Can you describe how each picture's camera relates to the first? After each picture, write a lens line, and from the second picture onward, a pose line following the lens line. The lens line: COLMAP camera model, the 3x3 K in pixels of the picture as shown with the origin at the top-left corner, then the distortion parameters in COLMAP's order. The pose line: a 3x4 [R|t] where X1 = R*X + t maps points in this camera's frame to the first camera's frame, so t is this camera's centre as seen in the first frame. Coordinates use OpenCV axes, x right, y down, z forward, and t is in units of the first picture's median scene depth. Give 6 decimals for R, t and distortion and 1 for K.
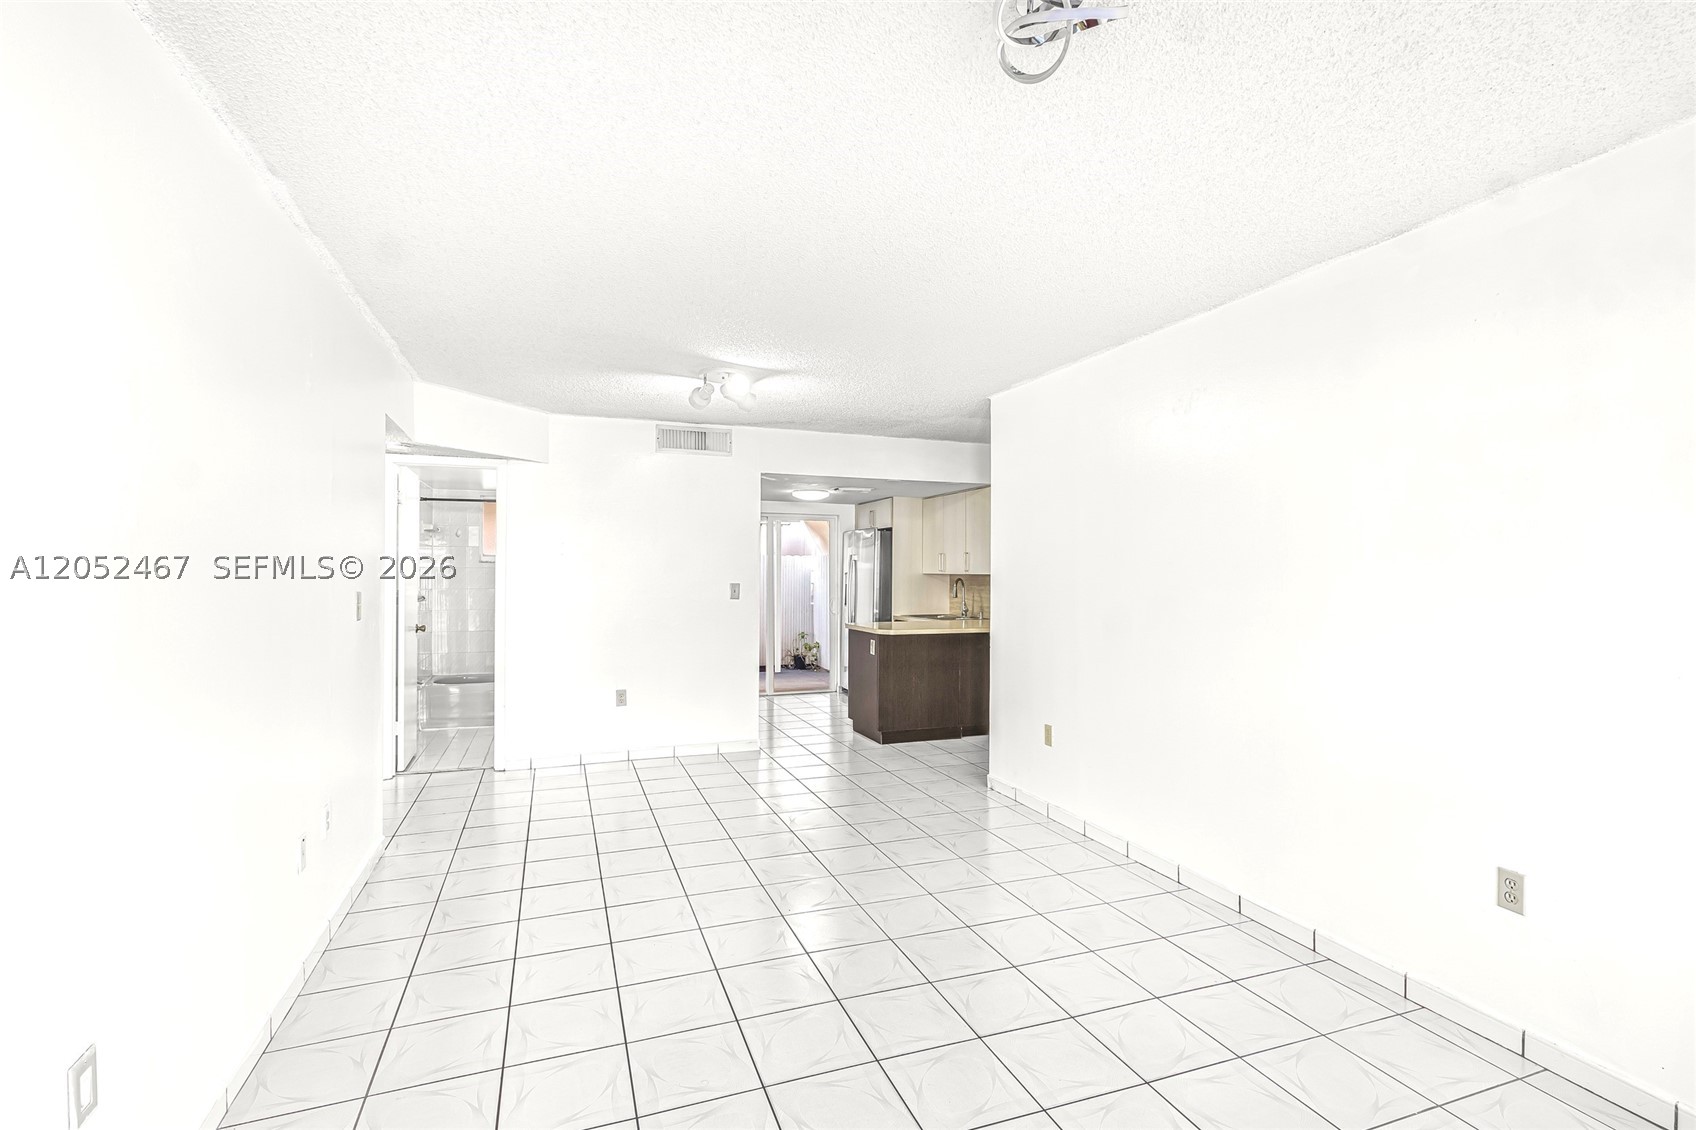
lens RADIAL K [[785.4, 0, 855.7], [0, 785.4, 567.8], [0, 0, 1]] dist [-0.000357, 0.000478]
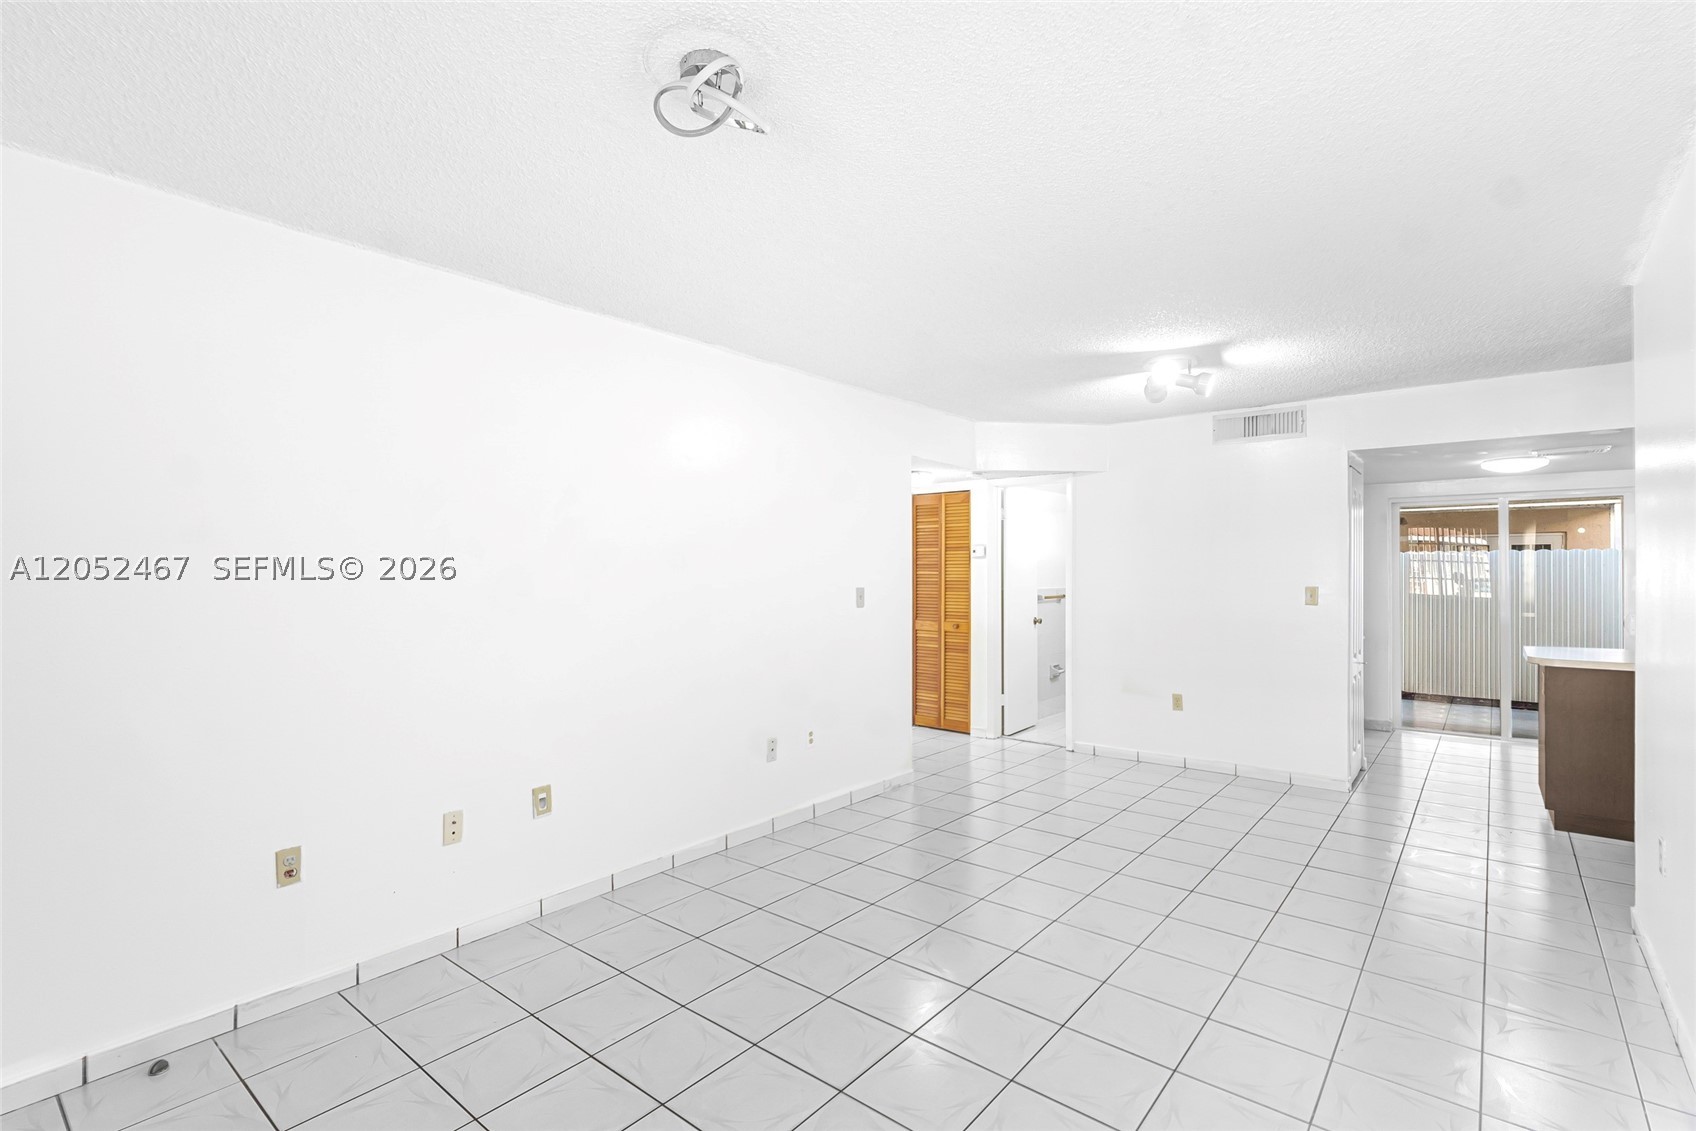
lens RADIAL K [[785.4, 0, 817.6], [0, 785.4, 567.1], [0, 0, 1]] dist [-0.000357, 0.000478]
pose [[0.484416, -0.009750, -0.874783, 0.336595], [0.002936, 0.999950, -0.009519, 0.005319], [0.874833, 0.002043, 0.484421, 0.136291]]
